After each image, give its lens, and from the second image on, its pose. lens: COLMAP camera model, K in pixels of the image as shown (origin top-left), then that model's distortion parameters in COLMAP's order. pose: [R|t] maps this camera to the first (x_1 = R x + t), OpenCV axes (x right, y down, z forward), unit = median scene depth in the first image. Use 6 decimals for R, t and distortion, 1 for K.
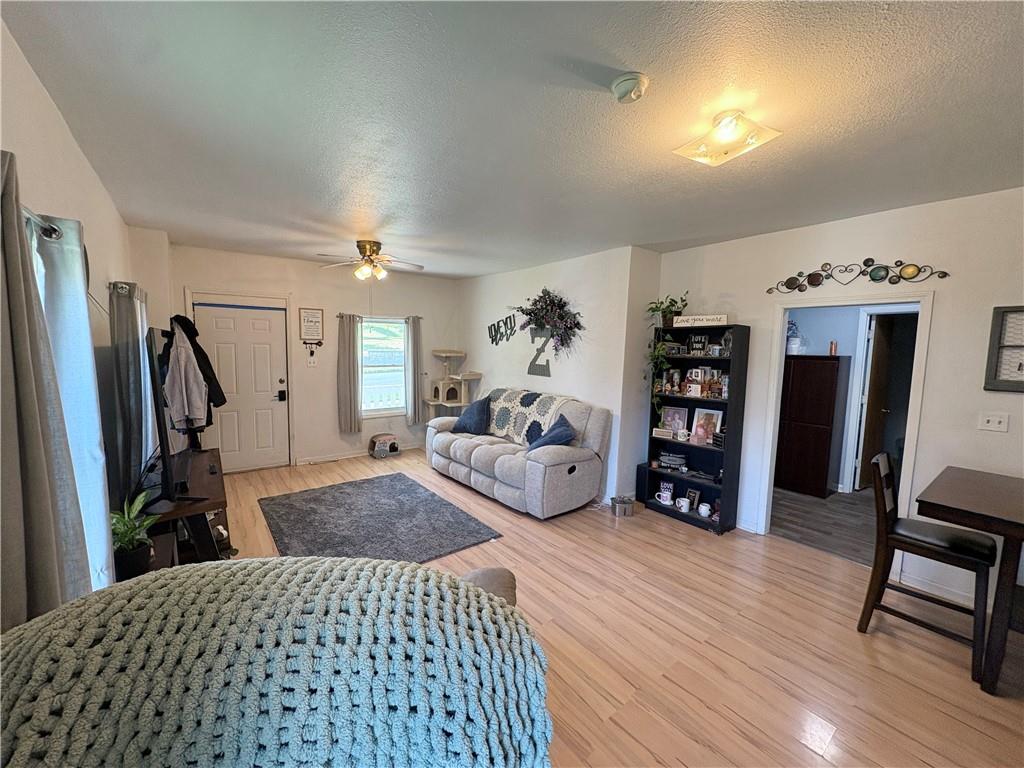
lens RADIAL K [[407.6, 0, 513.1], [0, 407.6, 382.8], [0, 0, 1]] dist [0.001270, 0.000476]
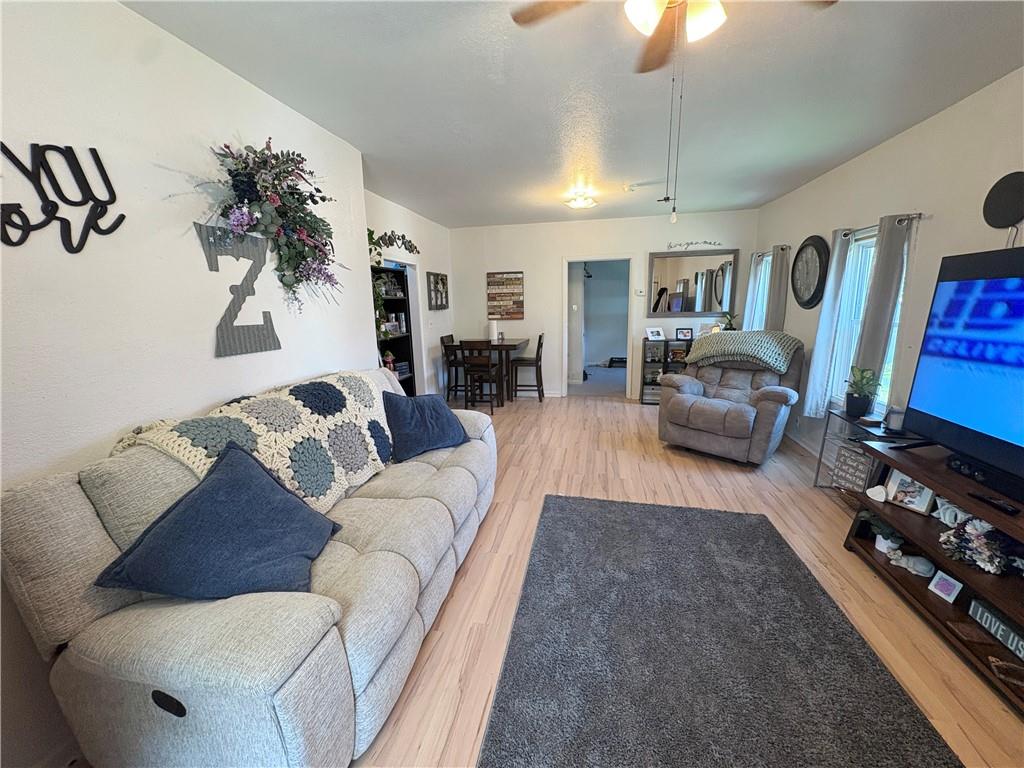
lens RADIAL K [[407.6, 0, 513.1], [0, 407.6, 382.8], [0, 0, 1]] dist [0.001270, 0.000476]
pose [[-0.649319, -0.150058, 0.745566, -0.418995], [0.083630, 0.960307, 0.266112, -0.076022], [-0.755904, 0.235143, -0.610996, 1.053844]]
